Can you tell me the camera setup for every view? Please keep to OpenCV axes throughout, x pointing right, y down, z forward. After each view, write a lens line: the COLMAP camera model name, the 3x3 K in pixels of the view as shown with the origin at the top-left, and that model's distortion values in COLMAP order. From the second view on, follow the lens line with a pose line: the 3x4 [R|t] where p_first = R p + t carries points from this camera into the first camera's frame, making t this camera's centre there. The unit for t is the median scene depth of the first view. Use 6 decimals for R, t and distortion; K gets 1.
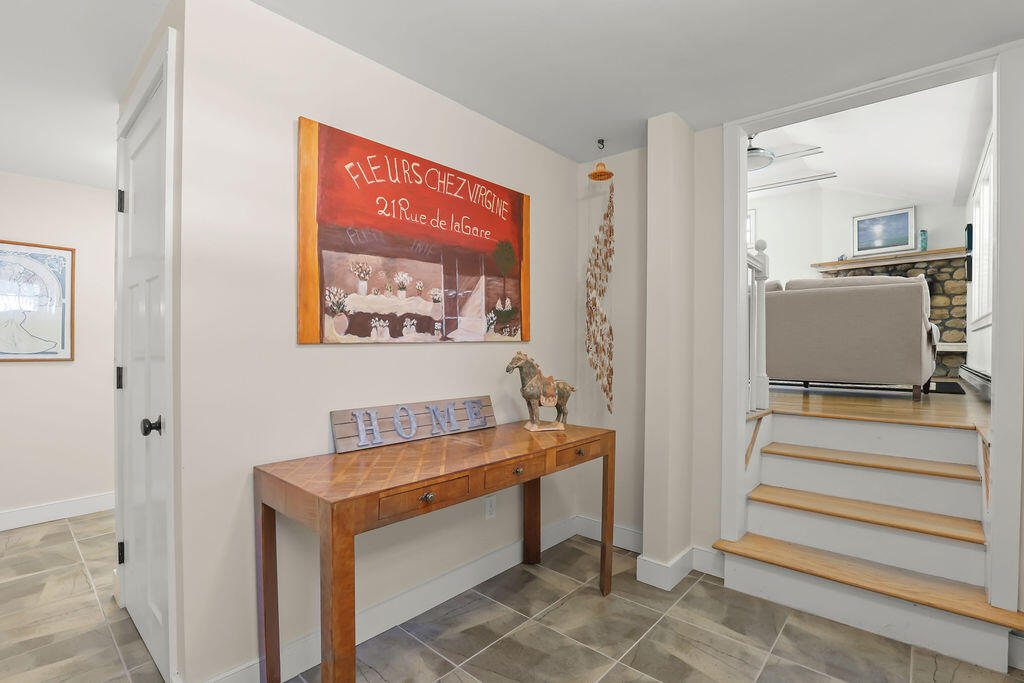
lens RADIAL K [[471.9, 0, 513.1], [0, 471.9, 349.2], [0, 0, 1]] dist [-0.033896, 0.005054]
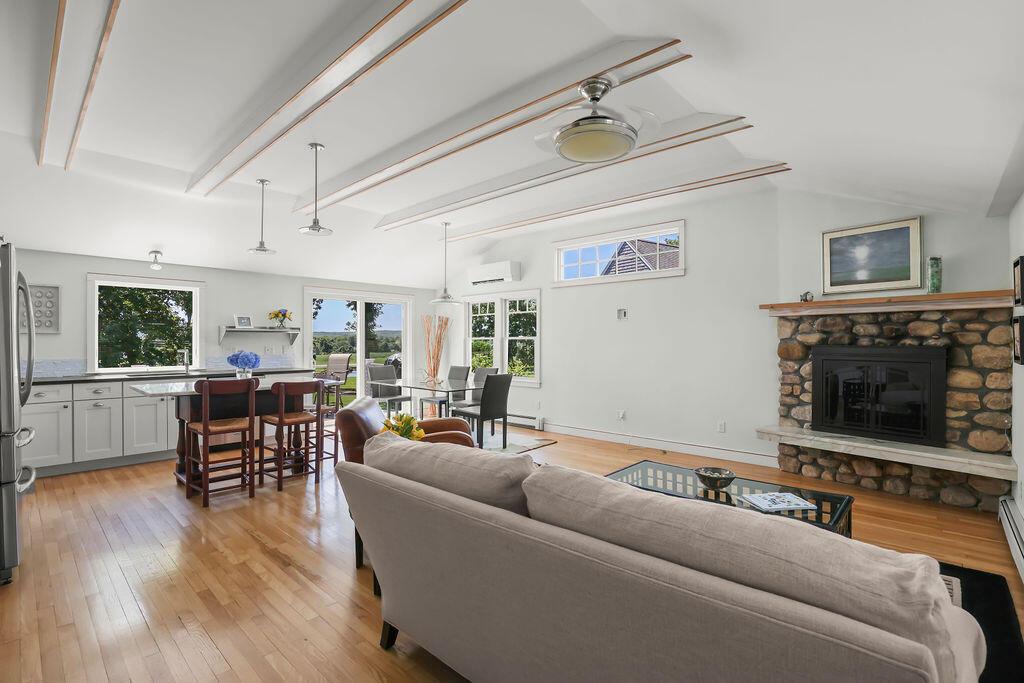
lens RADIAL K [[471.9, 0, 512.0], [0, 471.9, 342.8], [0, 0, 1]] dist [-0.033896, 0.005054]
pose [[0.999712, -0.002386, -0.023887, 0.351789], [0.002135, 0.999942, -0.010546, -0.140244], [0.023911, 0.010492, 0.999659, 0.385662]]
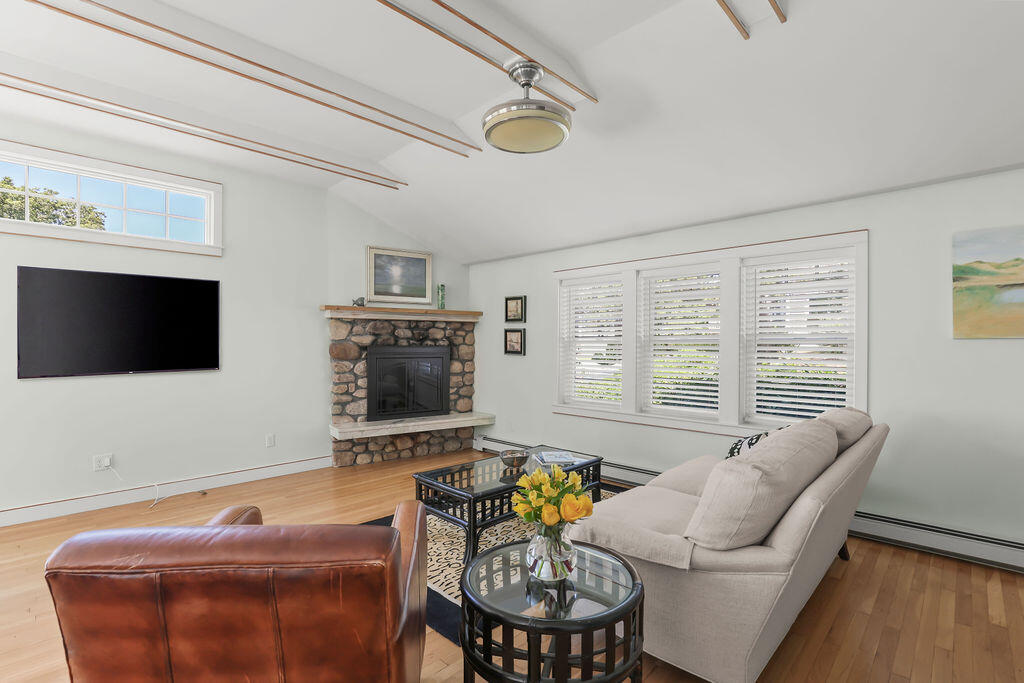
lens RADIAL K [[471.9, 0, 506.5], [0, 471.9, 346.7], [0, 0, 1]] dist [-0.033896, 0.005054]
pose [[0.071472, -0.008936, 0.997403, 0.016156], [0.012432, 0.999890, 0.008067, -0.144925], [-0.997365, 0.011823, 0.071575, 0.802239]]
